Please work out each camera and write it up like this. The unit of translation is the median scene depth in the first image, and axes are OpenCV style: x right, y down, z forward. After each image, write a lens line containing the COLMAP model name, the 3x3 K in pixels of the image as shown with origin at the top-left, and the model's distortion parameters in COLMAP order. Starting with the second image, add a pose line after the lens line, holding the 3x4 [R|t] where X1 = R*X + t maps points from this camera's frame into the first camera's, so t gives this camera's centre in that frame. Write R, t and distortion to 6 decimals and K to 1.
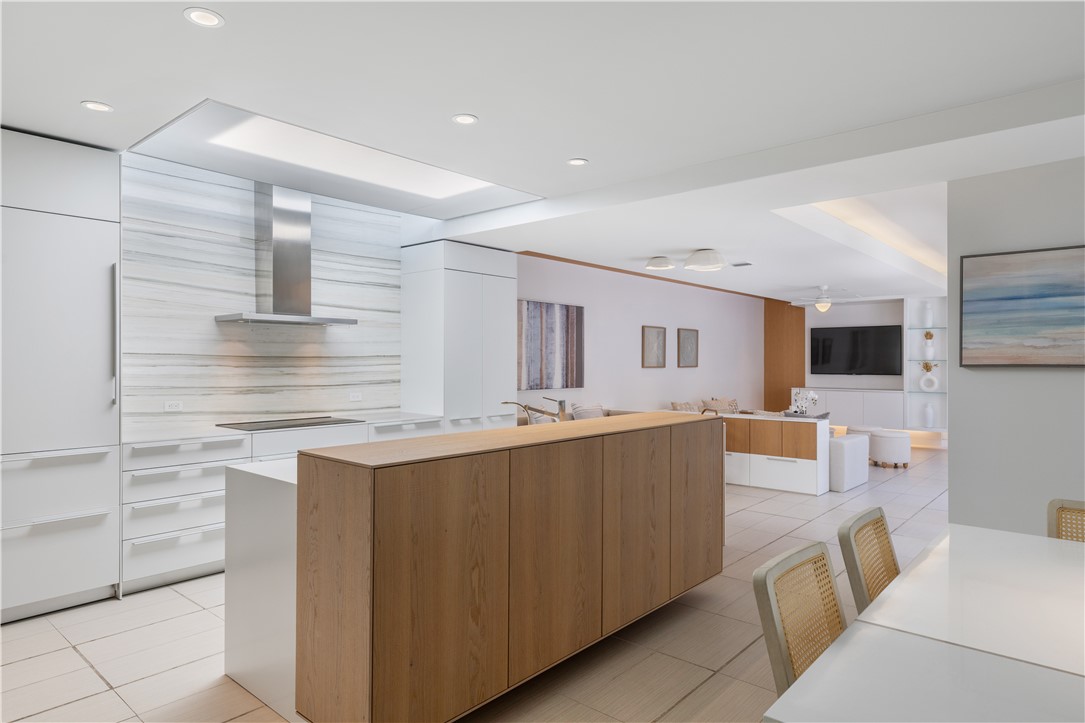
lens RADIAL K [[644.8, 0, 538.3], [0, 644.8, 359.4], [0, 0, 1]] dist [0.001227, 0.006452]
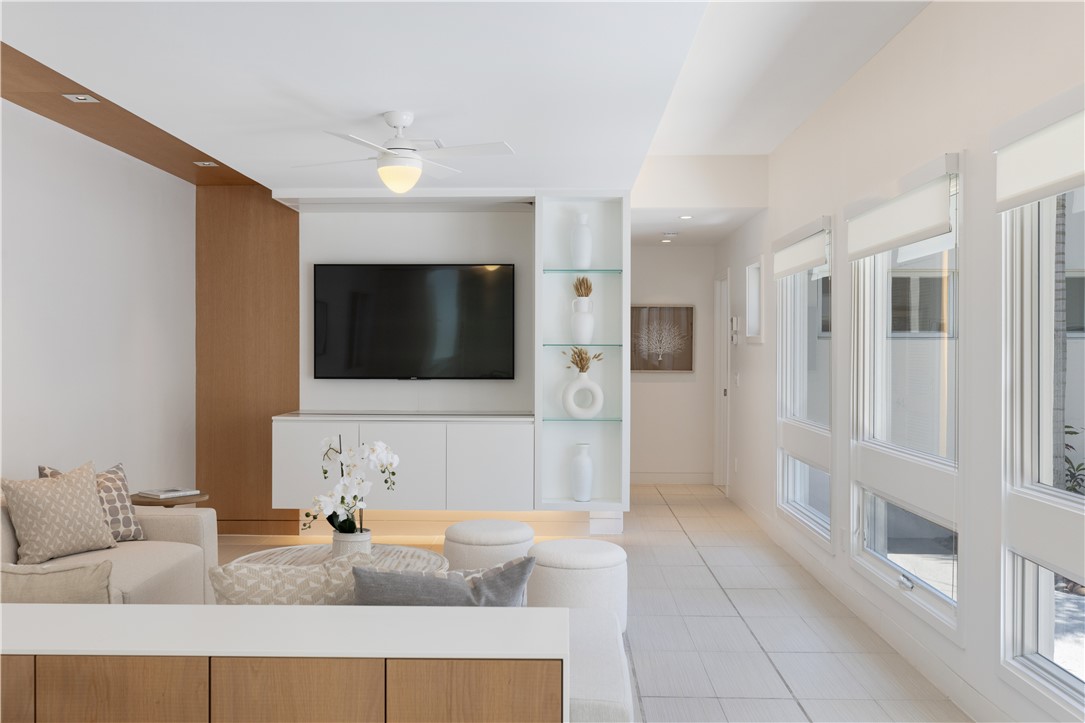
lens RADIAL K [[1008.6, 0, 542.7], [0, 1008.6, 361.2], [0, 0, 1]] dist [-0.010877, 0.000000]
pose [[0.765315, -0.005852, 0.643629, 0.149513], [-0.003191, 0.999912, 0.012885, 0.003586], [-0.643647, -0.011915, 0.765229, 0.499264]]
